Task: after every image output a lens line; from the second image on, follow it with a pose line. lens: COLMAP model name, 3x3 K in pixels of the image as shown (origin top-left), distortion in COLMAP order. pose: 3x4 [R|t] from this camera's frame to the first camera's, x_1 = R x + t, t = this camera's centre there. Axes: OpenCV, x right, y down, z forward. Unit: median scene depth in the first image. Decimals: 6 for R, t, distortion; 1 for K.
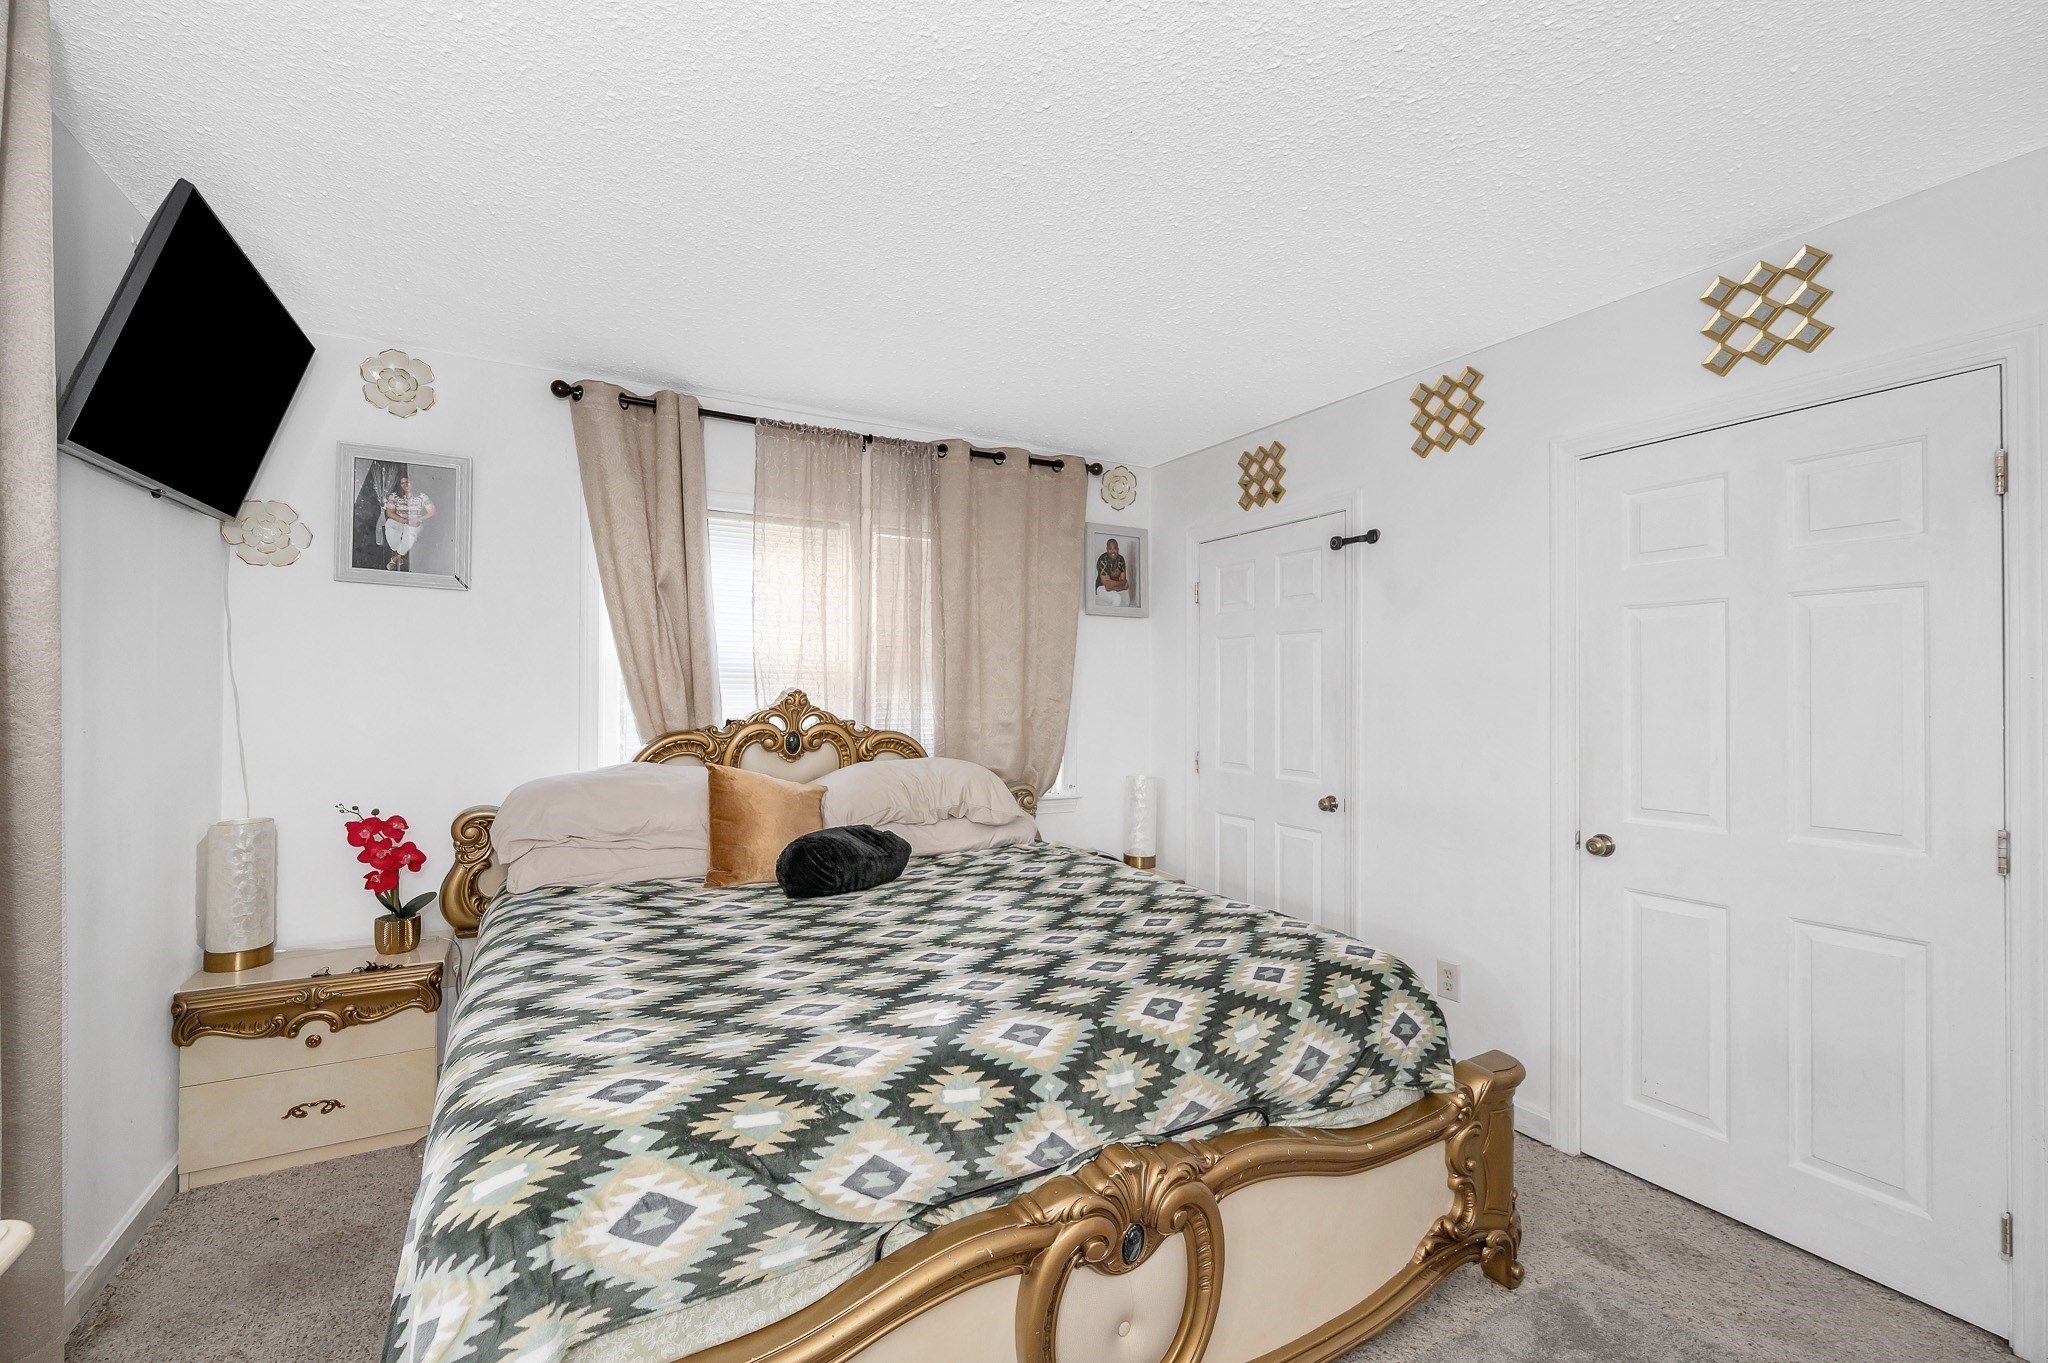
lens RADIAL K [[846.9, 0, 1031.3], [0, 846.9, 691.7], [0, 0, 1]] dist [-0.001981, -0.000014]
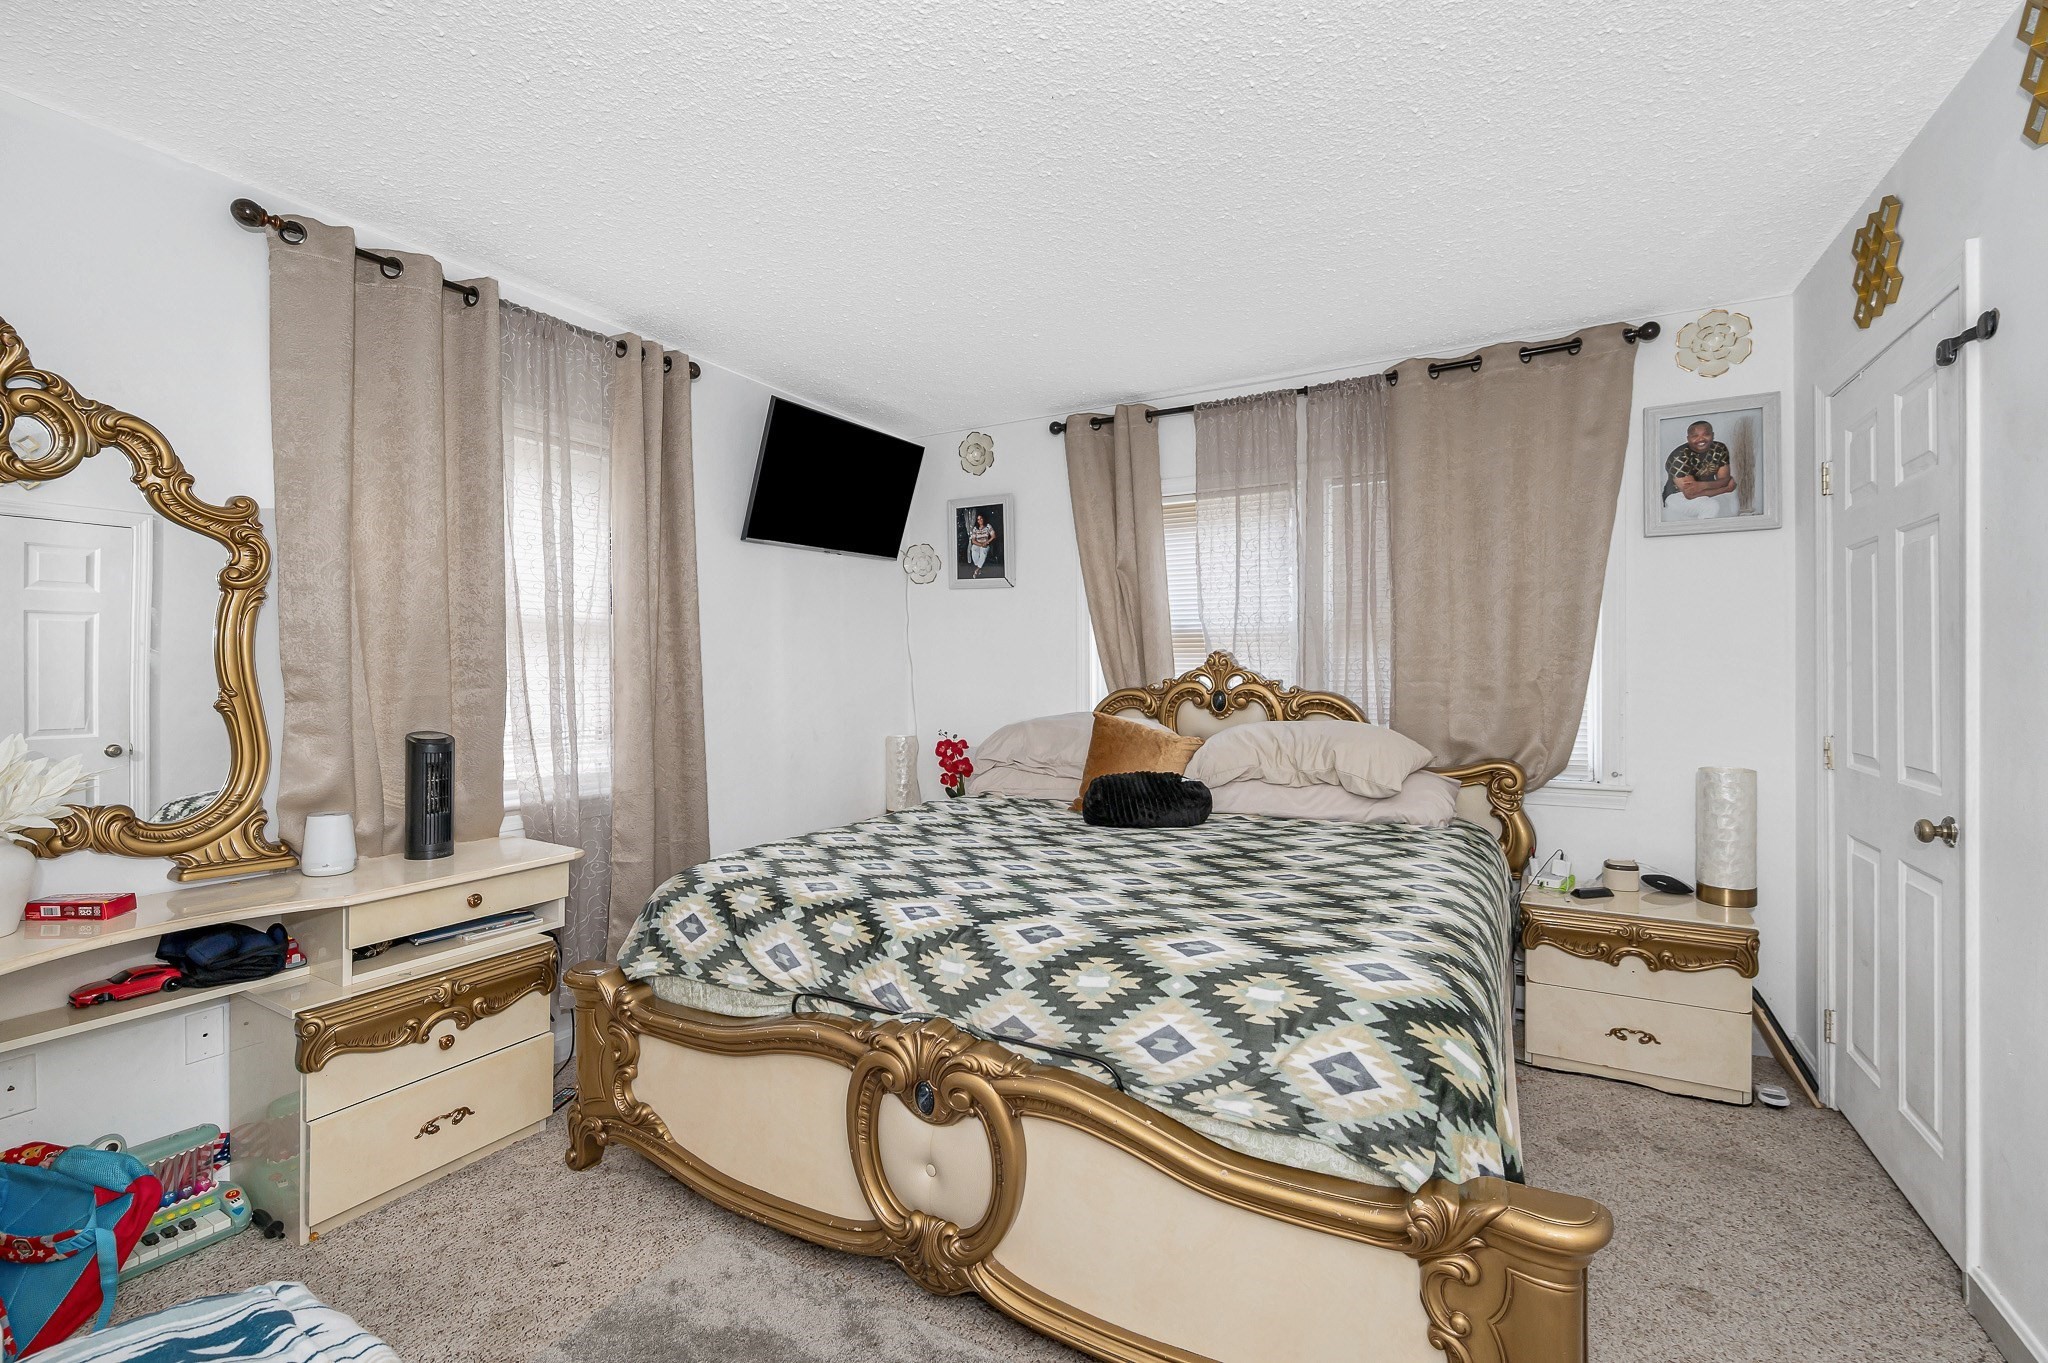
lens RADIAL K [[885.4, 0, 1023.7], [0, 885.4, 674.4], [0, 0, 1]] dist [-0.003091, 0.000915]
pose [[0.532776, -0.007222, -0.846225, 0.565516], [0.010096, 0.999947, -0.002178, 0.028932], [0.846196, -0.007383, 0.532821, 0.209819]]
